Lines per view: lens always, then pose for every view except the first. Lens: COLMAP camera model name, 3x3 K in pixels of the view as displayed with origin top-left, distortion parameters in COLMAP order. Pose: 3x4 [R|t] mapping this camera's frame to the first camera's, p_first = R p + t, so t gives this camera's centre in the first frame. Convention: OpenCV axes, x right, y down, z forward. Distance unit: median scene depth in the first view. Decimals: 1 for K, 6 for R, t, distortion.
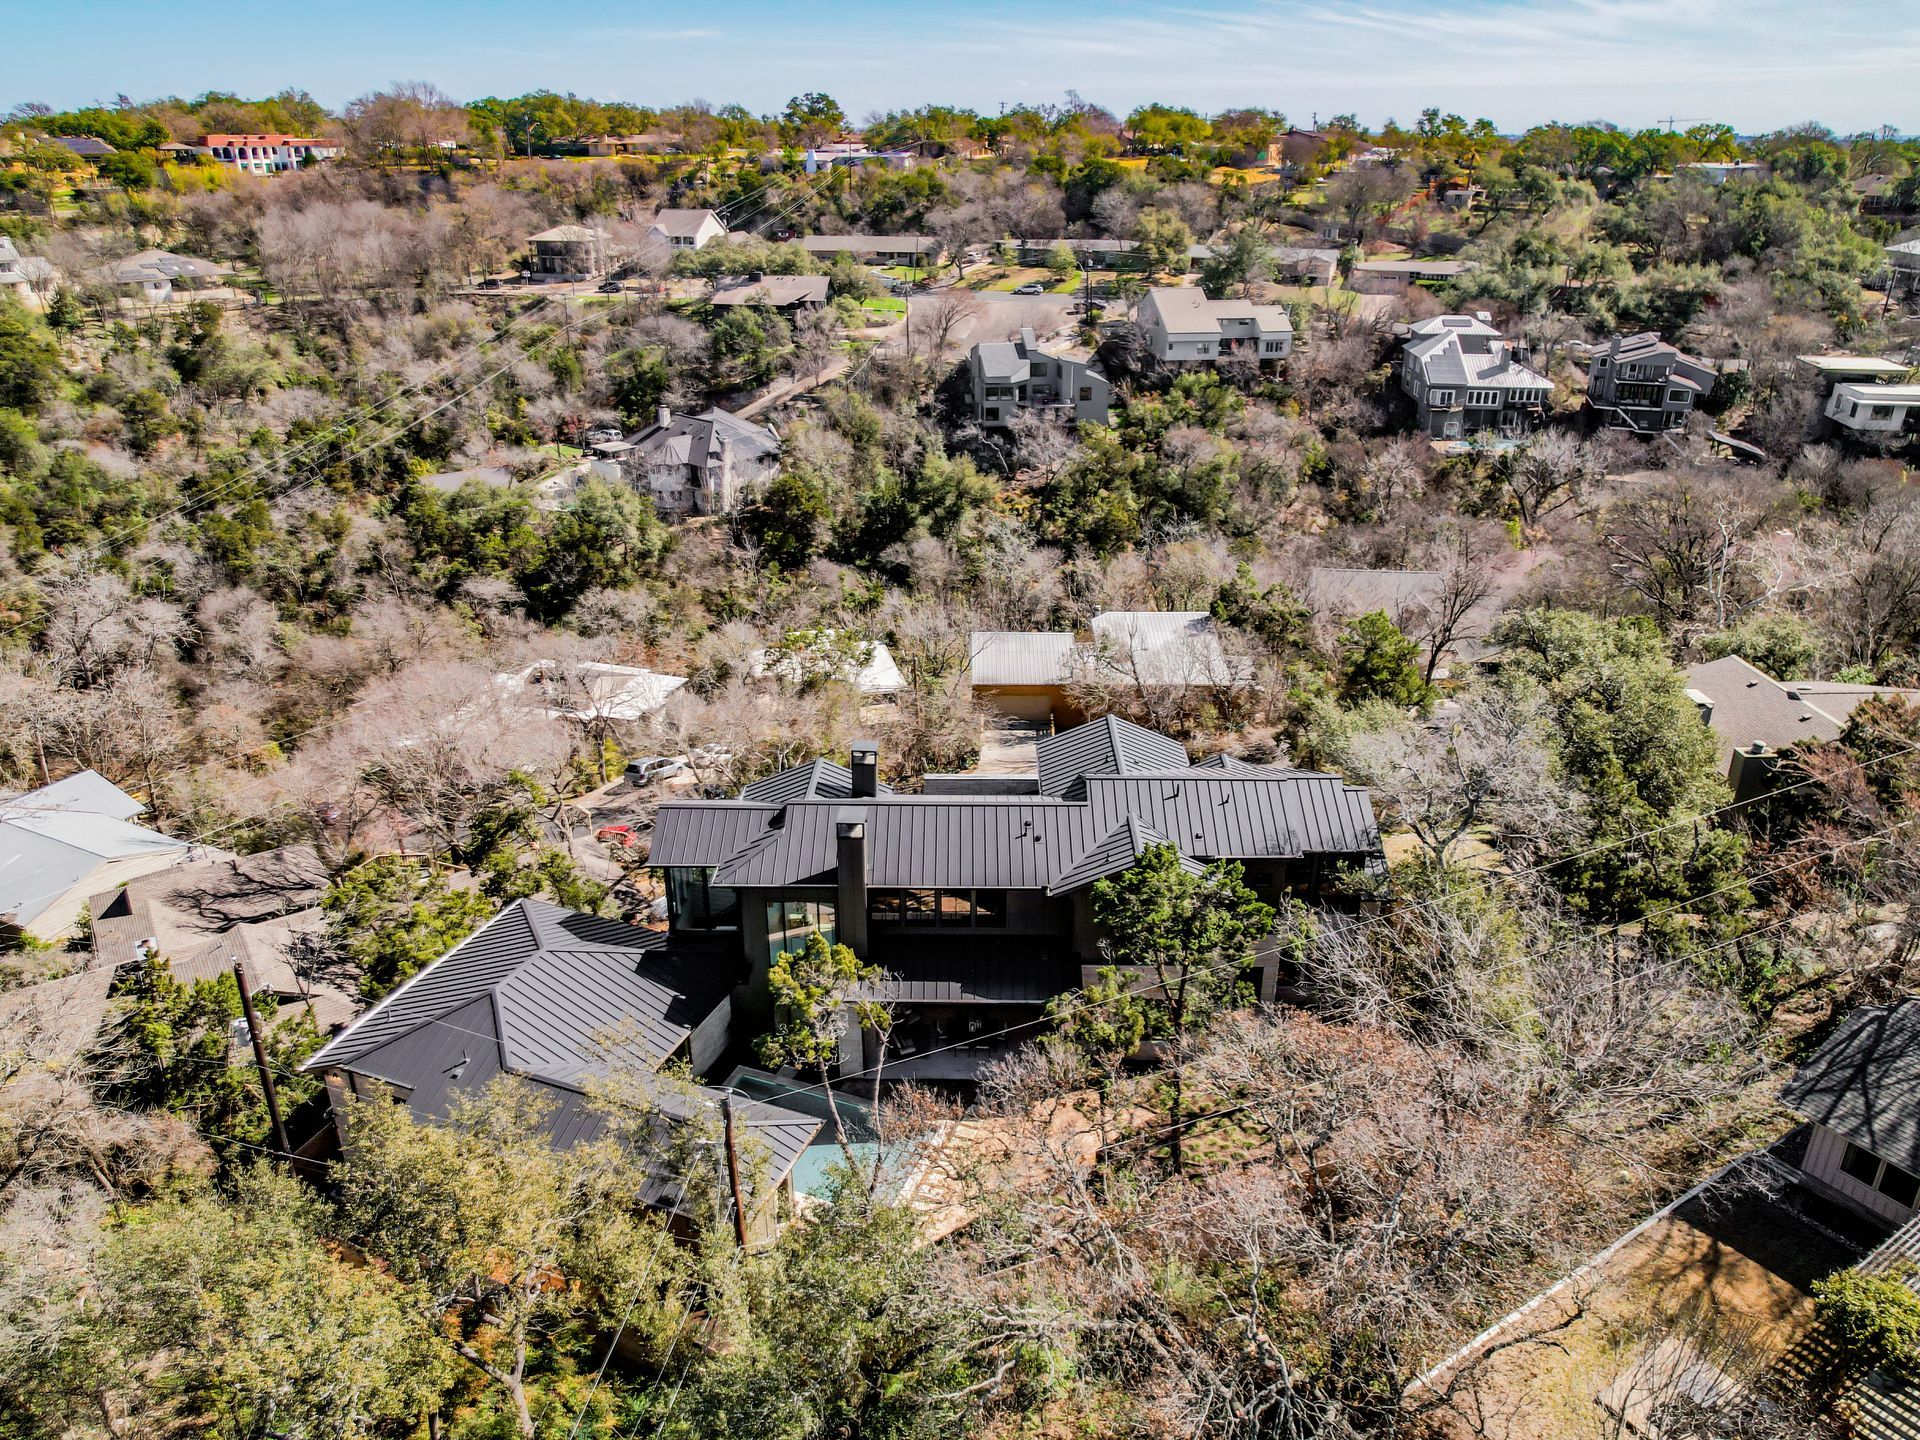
lens RADIAL K [[1396.8, 0, 960.0], [0, 1396.8, 720.0], [0, 0, 1]] dist [-0.081340, 0.075919]
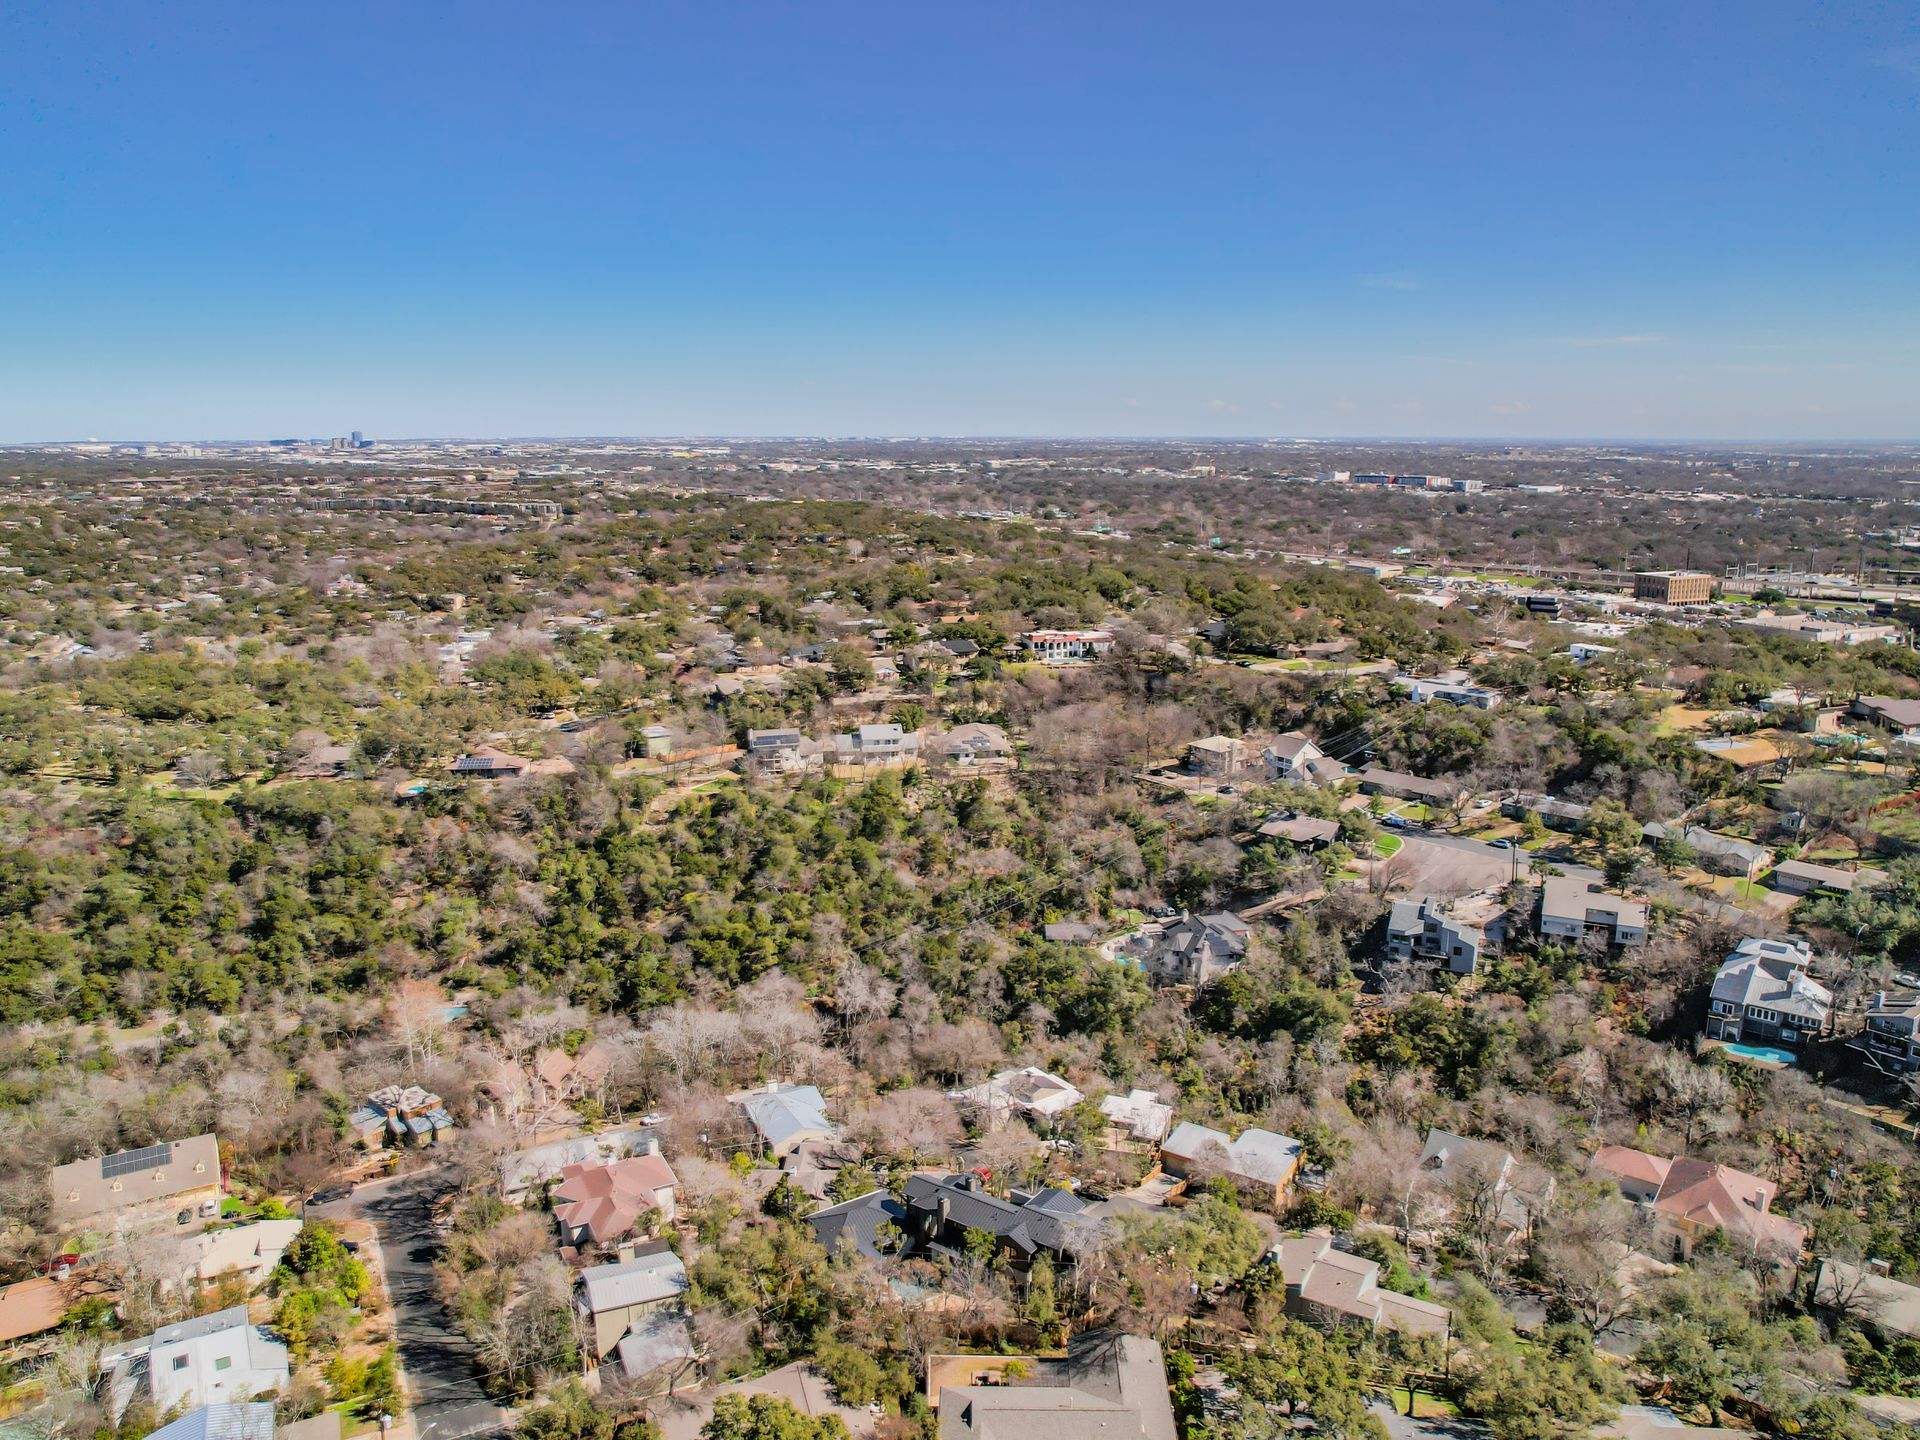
lens RADIAL K [[1396.8, 0, 960.0], [0, 1396.8, 720.0], [0, 0, 1]] dist [-0.081340, 0.075919]
pose [[0.823993, 0.121204, -0.553484, 0.436007], [-0.227973, 0.965214, -0.128026, -0.163253], [0.518713, 0.231672, 0.822961, -0.535243]]
